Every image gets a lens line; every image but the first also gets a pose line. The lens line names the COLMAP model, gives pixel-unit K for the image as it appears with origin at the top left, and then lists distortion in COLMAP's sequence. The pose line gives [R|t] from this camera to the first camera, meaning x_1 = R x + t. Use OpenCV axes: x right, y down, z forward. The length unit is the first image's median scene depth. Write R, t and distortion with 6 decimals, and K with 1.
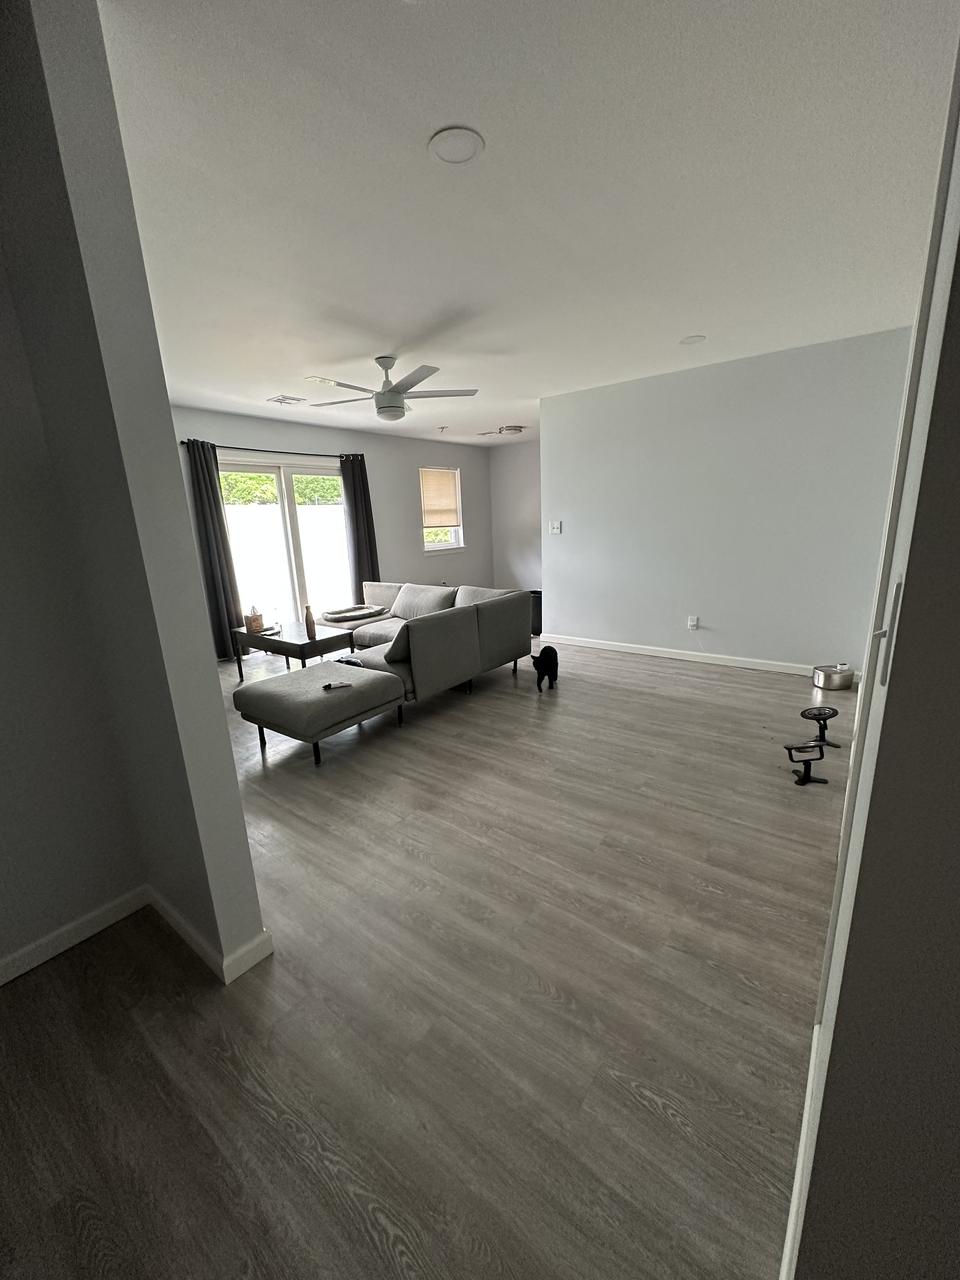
lens RADIAL K [[510.0, 0, 482.5], [0, 510.0, 641.0], [0, 0, 1]] dist [0.000261, 0.000002]
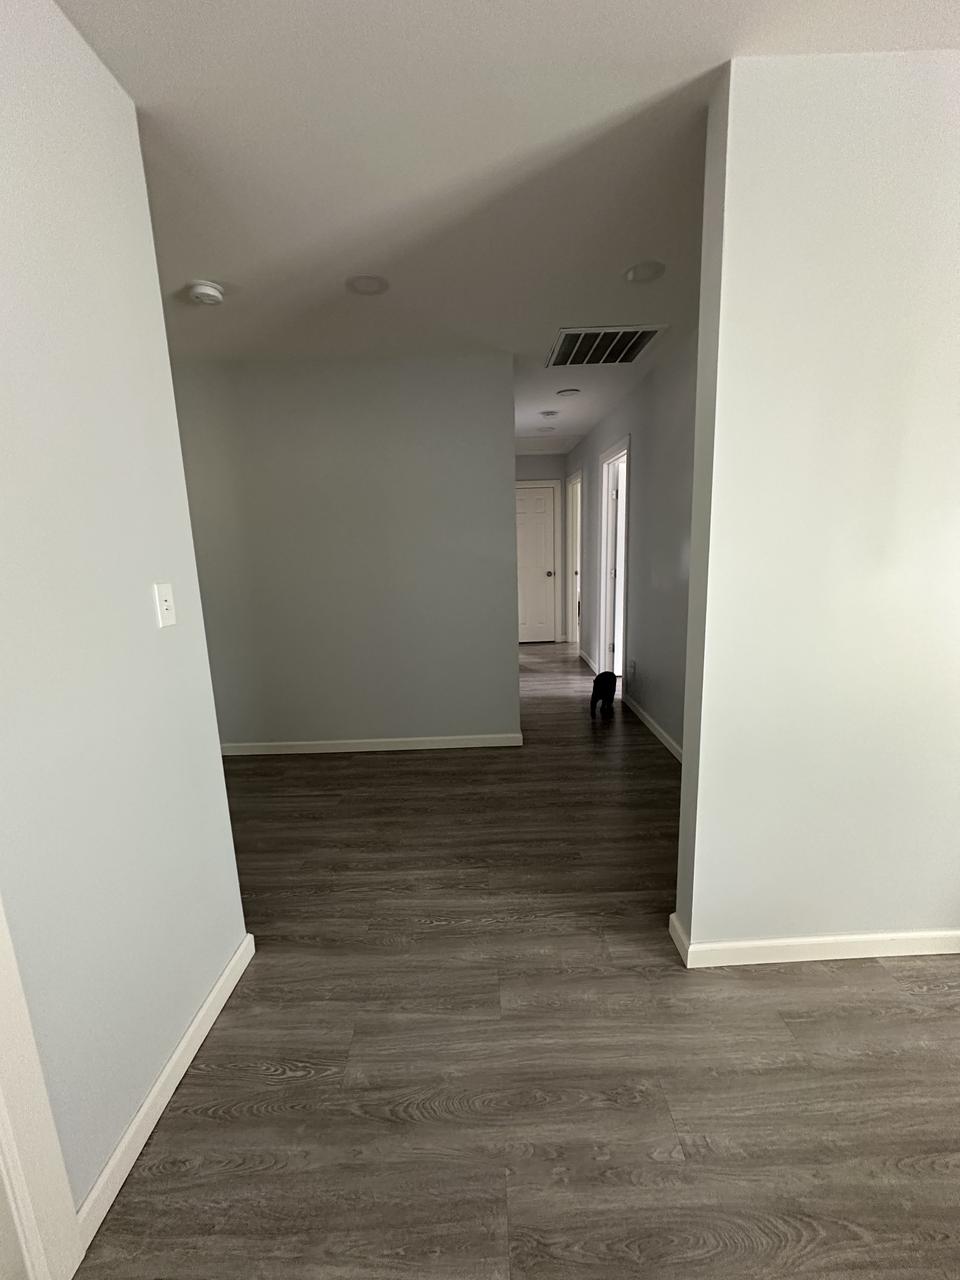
lens RADIAL K [[510.0, 0, 481.0], [0, 510.0, 640.8], [0, 0, 1]] dist [0.000261, 0.000002]
pose [[-0.784947, 0.182661, -0.592025, 0.436217], [-0.082458, 0.916252, 0.392025, -0.379923], [0.614051, 0.356536, -0.704147, 1.480095]]
